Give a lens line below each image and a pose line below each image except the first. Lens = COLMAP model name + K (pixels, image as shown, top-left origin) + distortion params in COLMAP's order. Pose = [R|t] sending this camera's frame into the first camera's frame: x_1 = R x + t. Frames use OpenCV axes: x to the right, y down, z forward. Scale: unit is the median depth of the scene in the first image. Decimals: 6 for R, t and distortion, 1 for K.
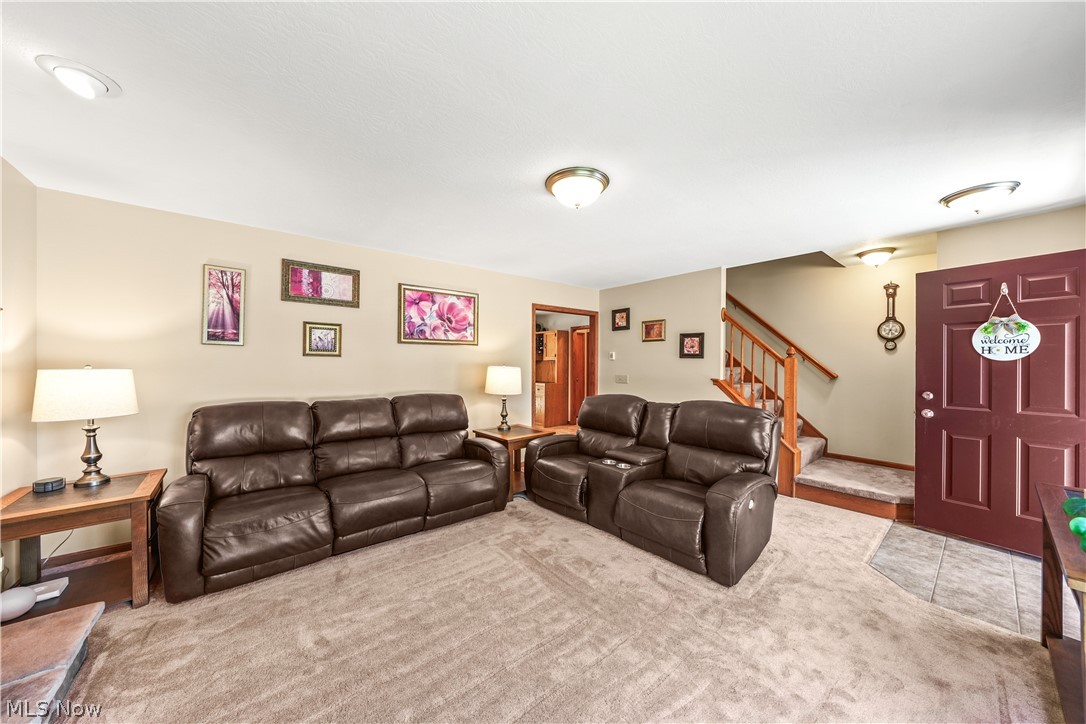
lens RADIAL K [[372.6, 0, 541.0], [0, 372.6, 358.7], [0, 0, 1]] dist [-0.017494, 0.002468]
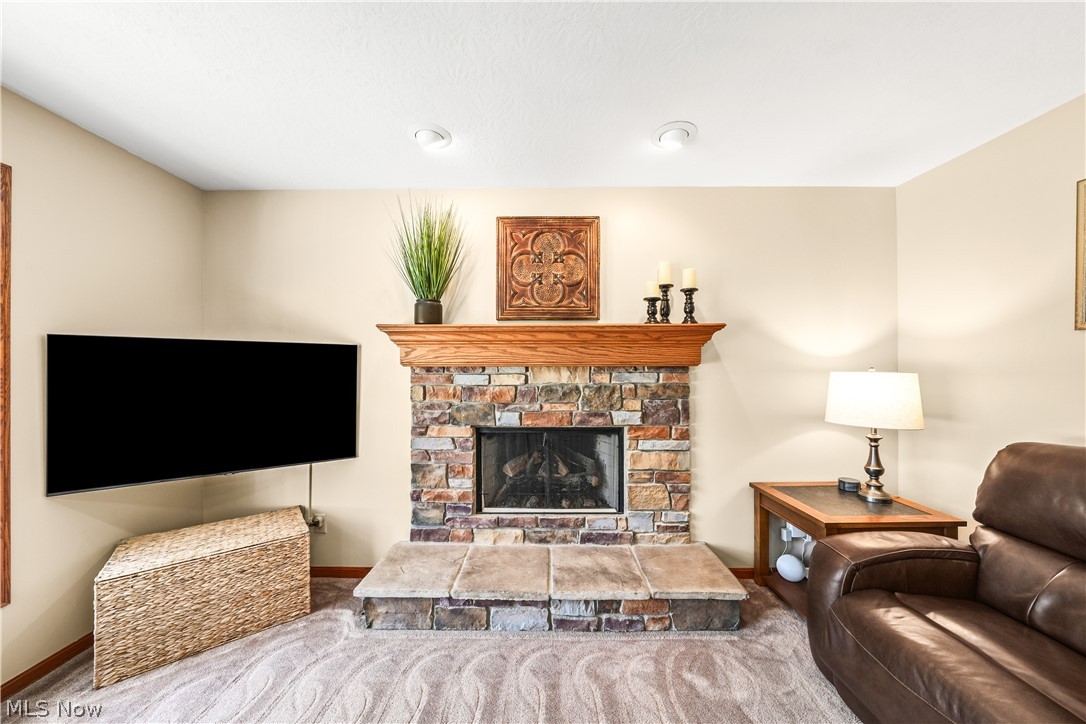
lens RADIAL K [[372.6, 0, 538.7], [0, 372.6, 364.6], [0, 0, 1]] dist [-0.017494, 0.002468]
pose [[-0.652222, -0.010265, -0.757958, -0.005697], [-0.002614, 0.999933, -0.011293, 0.015101], [0.758023, -0.005384, -0.652205, 0.598247]]
